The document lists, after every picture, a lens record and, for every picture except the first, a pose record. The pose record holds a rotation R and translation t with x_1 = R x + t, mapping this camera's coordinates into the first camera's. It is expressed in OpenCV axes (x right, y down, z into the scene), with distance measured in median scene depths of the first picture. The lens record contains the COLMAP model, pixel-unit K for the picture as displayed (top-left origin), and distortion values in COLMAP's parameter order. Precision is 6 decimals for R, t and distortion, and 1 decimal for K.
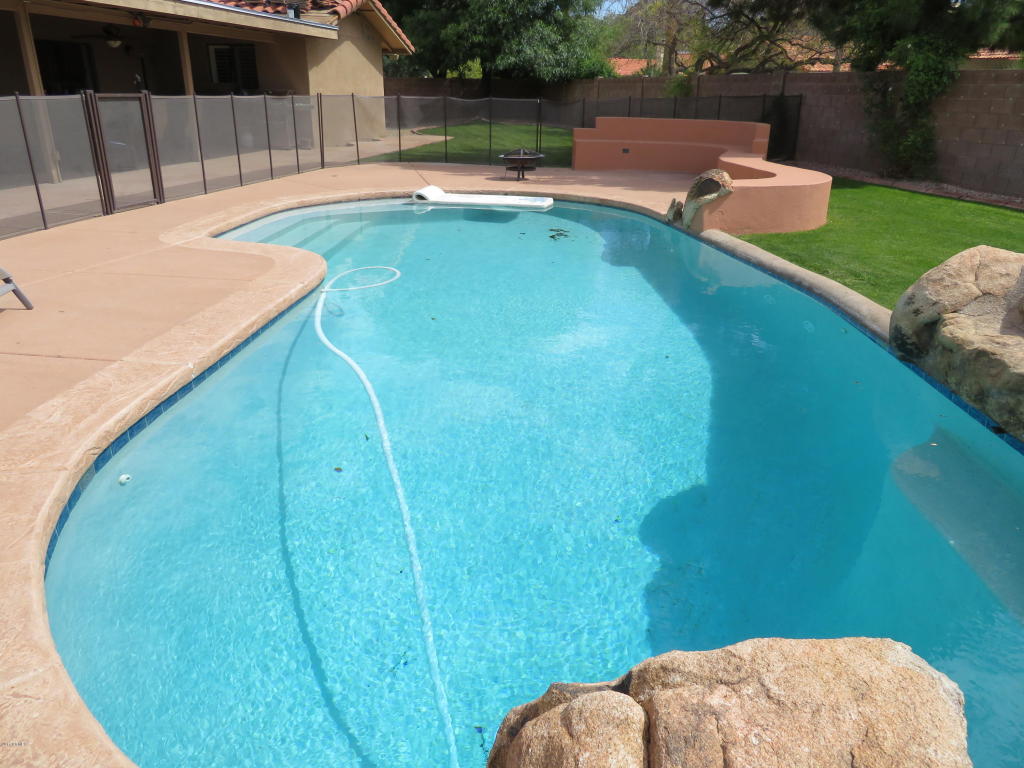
lens RADIAL K [[732.3, 0, 514.5], [0, 732.3, 383.5], [0, 0, 1]] dist [-0.010948, 0.000885]
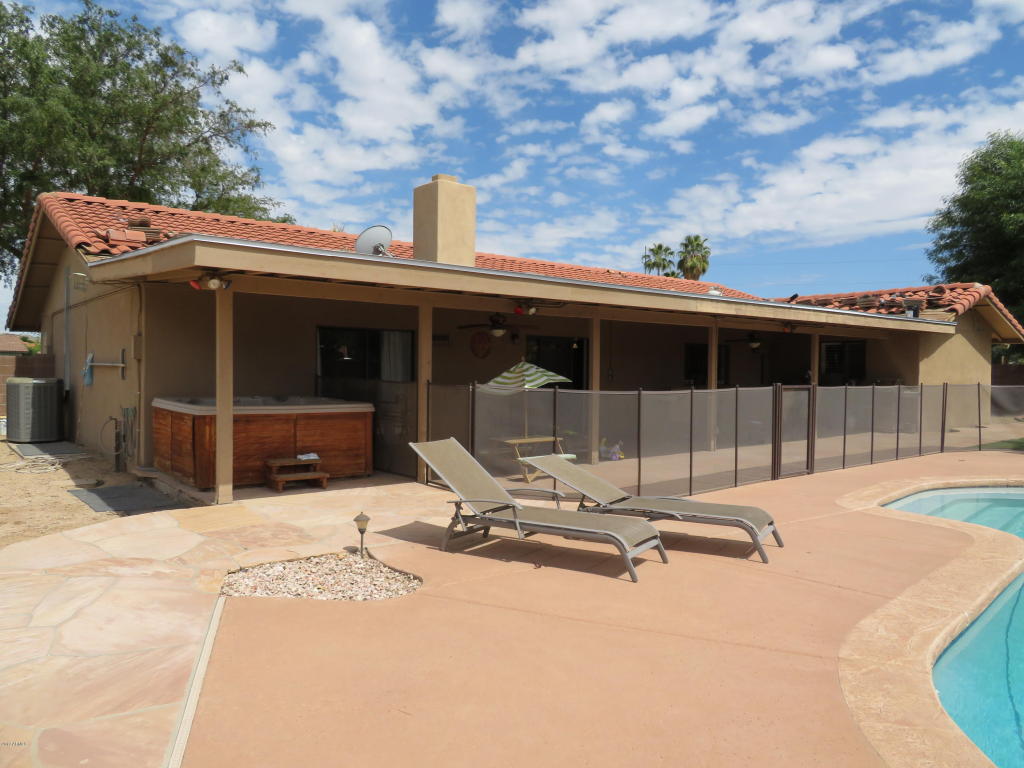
lens RADIAL K [[732.3, 0, 514.5], [0, 732.3, 383.5], [0, 0, 1]] dist [-0.010948, 0.000885]
pose [[0.770801, -0.002319, -0.637072, -0.075386], [-0.229188, 0.932033, -0.280691, 0.035045], [0.594423, 0.362366, 0.717881, -0.108164]]
